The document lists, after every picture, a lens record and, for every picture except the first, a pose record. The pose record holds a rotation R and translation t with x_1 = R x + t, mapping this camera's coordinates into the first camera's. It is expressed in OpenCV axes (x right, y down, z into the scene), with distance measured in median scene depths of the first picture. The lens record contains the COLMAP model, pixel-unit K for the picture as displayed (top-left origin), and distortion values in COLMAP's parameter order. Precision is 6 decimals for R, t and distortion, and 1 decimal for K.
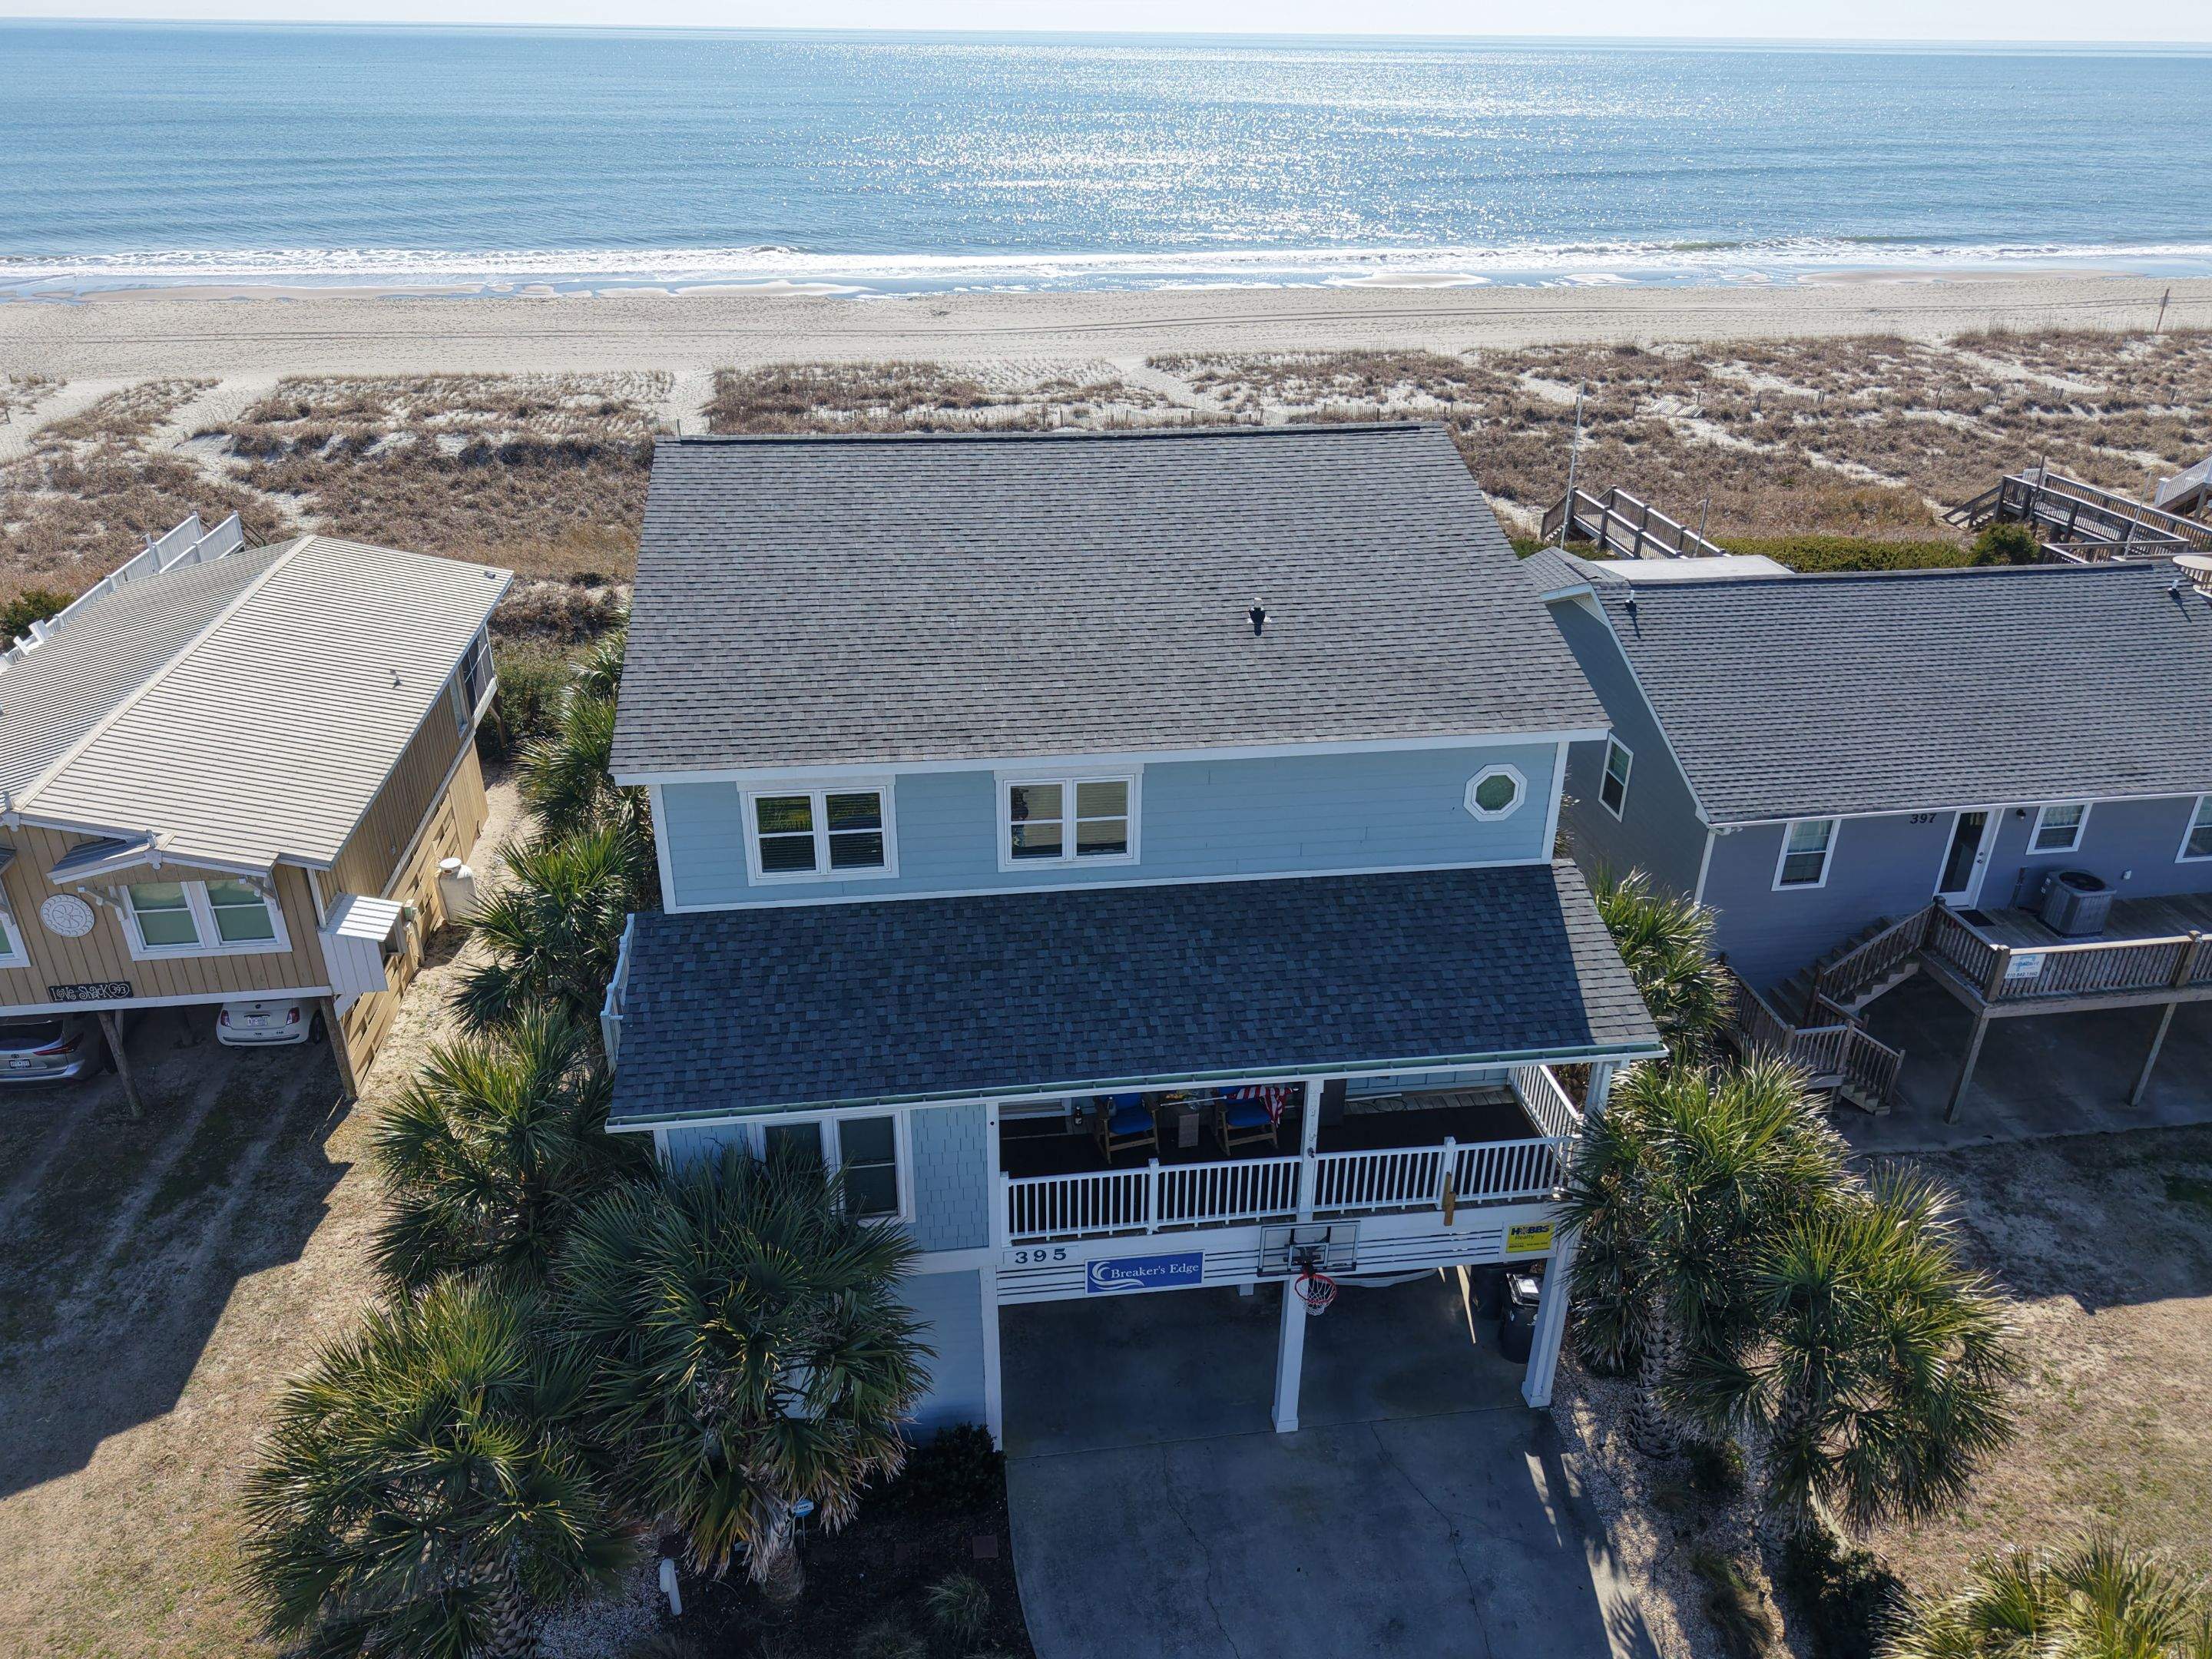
lens RADIAL K [[1572.8, 0, 1101.9], [0, 1572.8, 824.9], [0, 0, 1]] dist [0.031427, -0.017546]
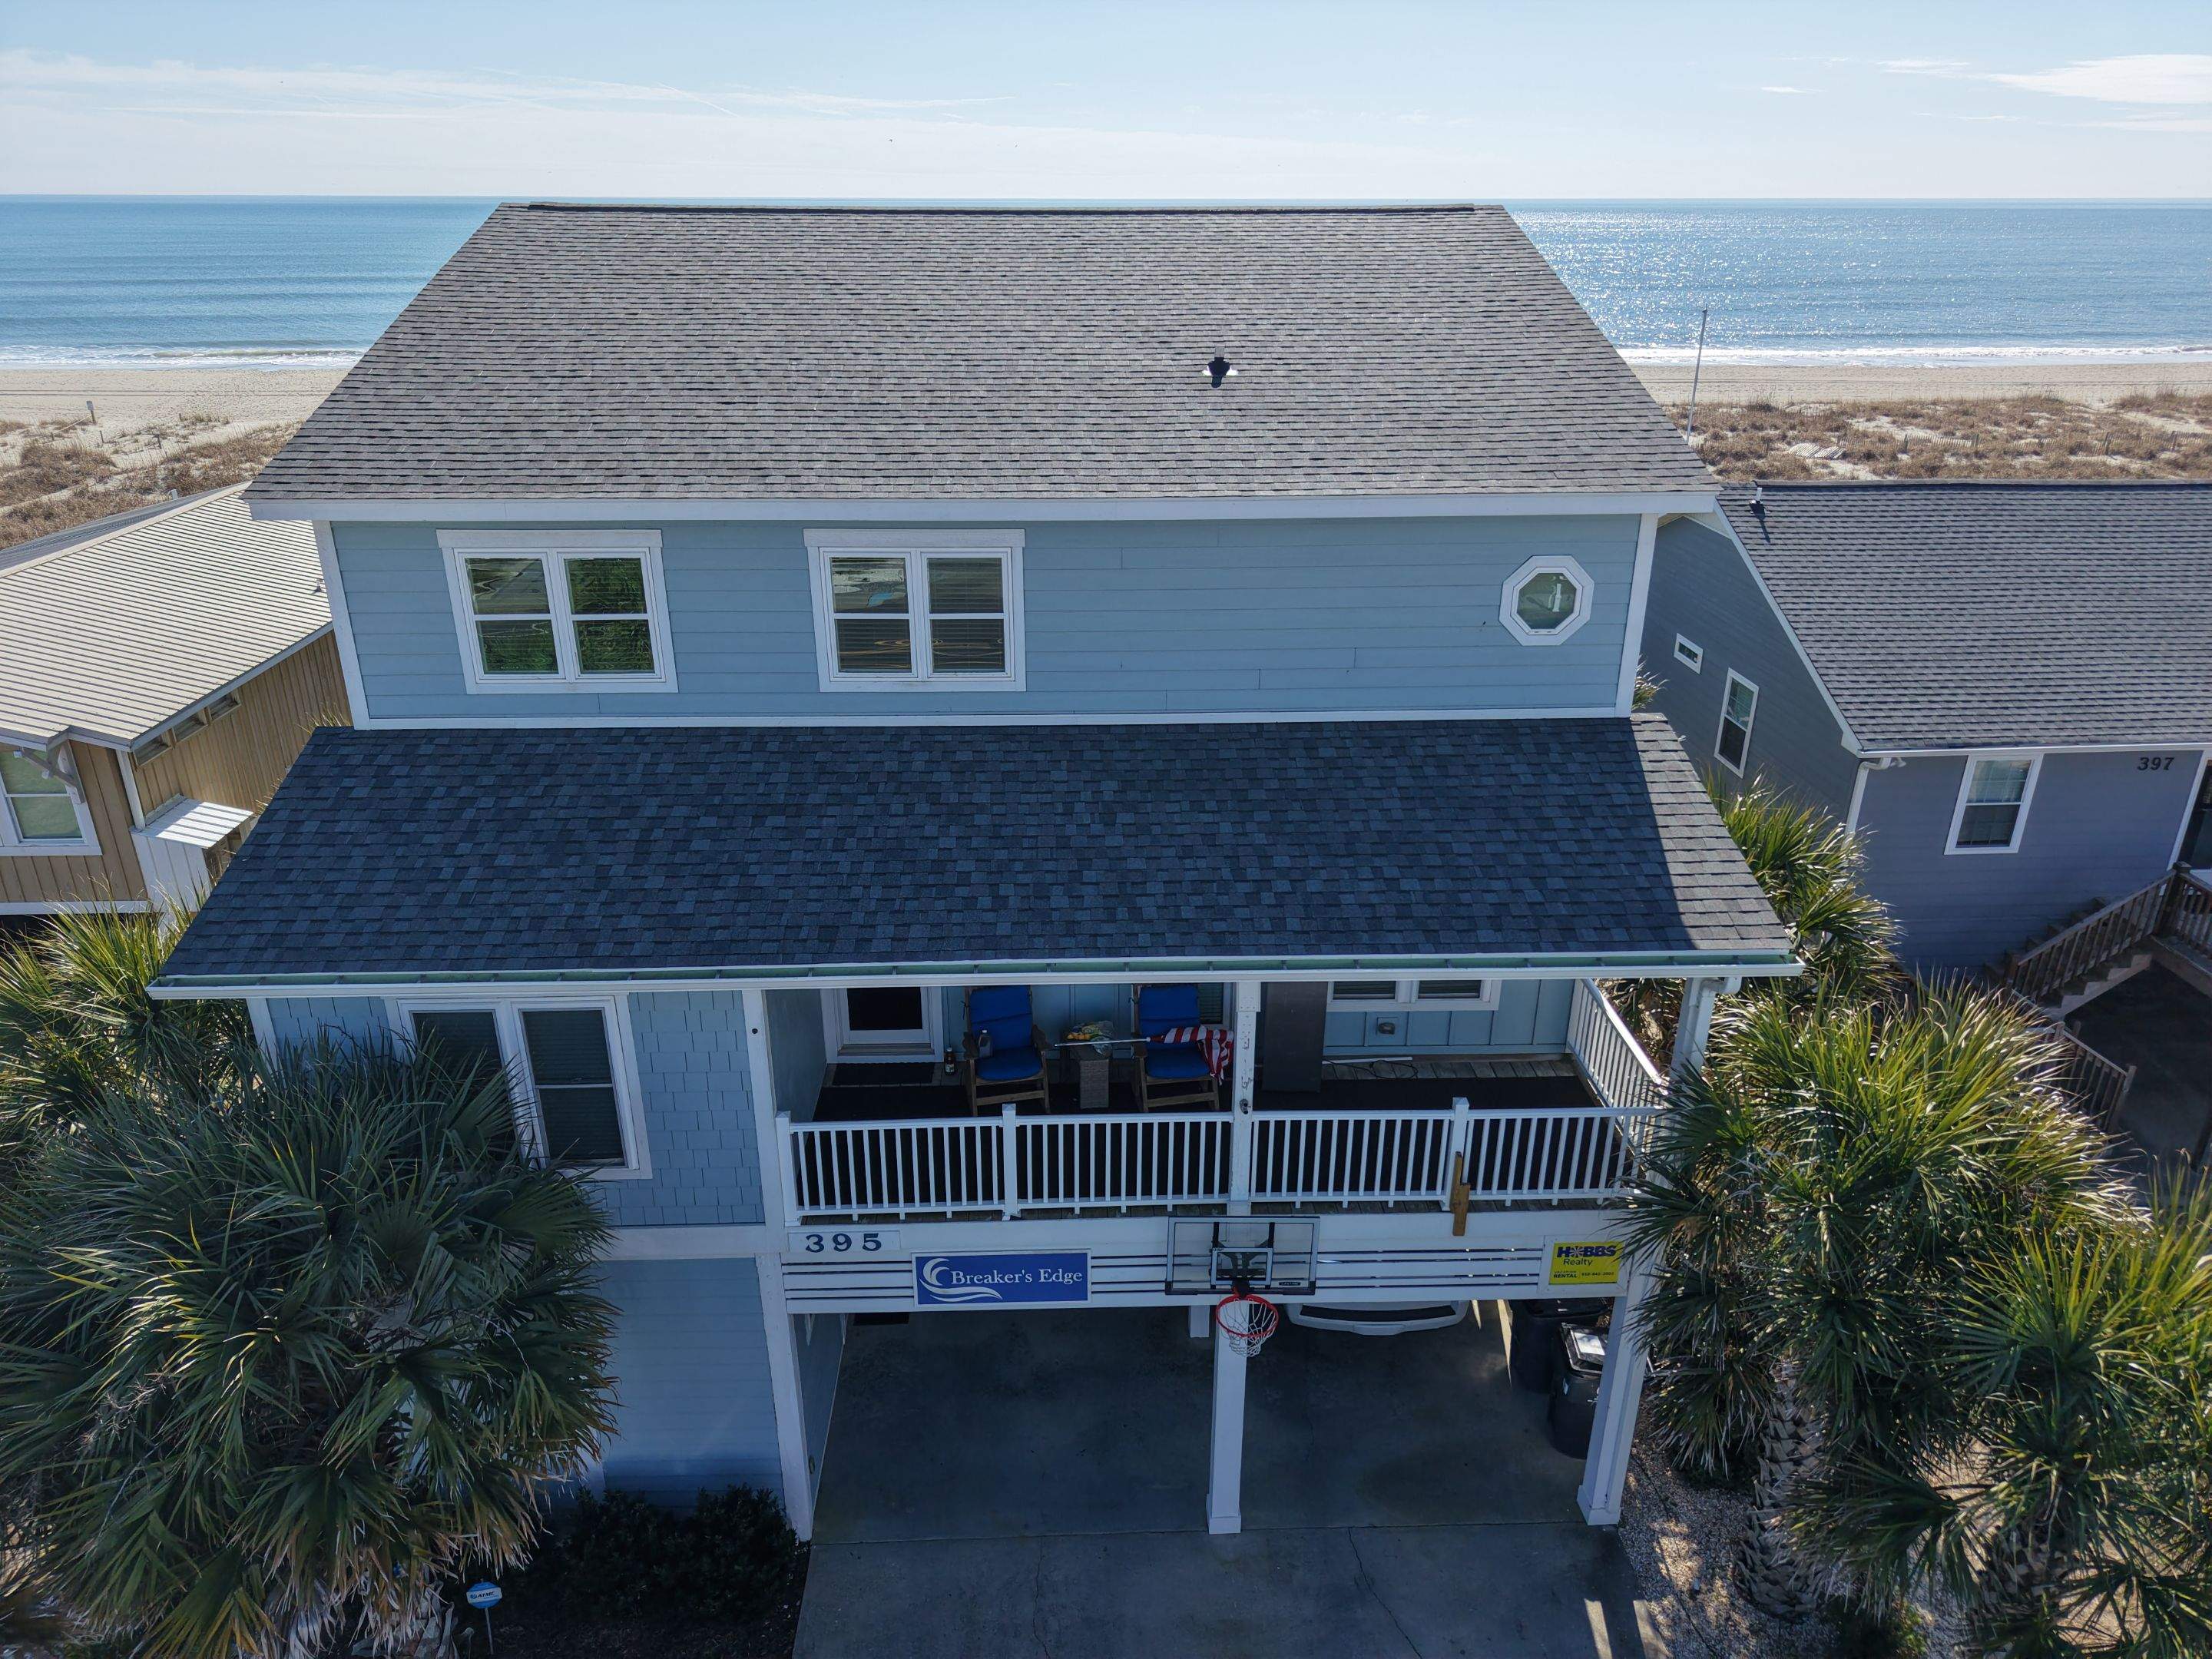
lens RADIAL K [[1475.3, 0, 1105.5], [0, 1475.3, 830.1], [0, 0, 1]] dist [0.015082, -0.002909]
pose [[0.994928, 0.031300, -0.095597, 0.125761], [-0.037283, 0.997414, -0.061450, 0.127381], [0.093426, 0.064702, 0.993522, 0.356283]]
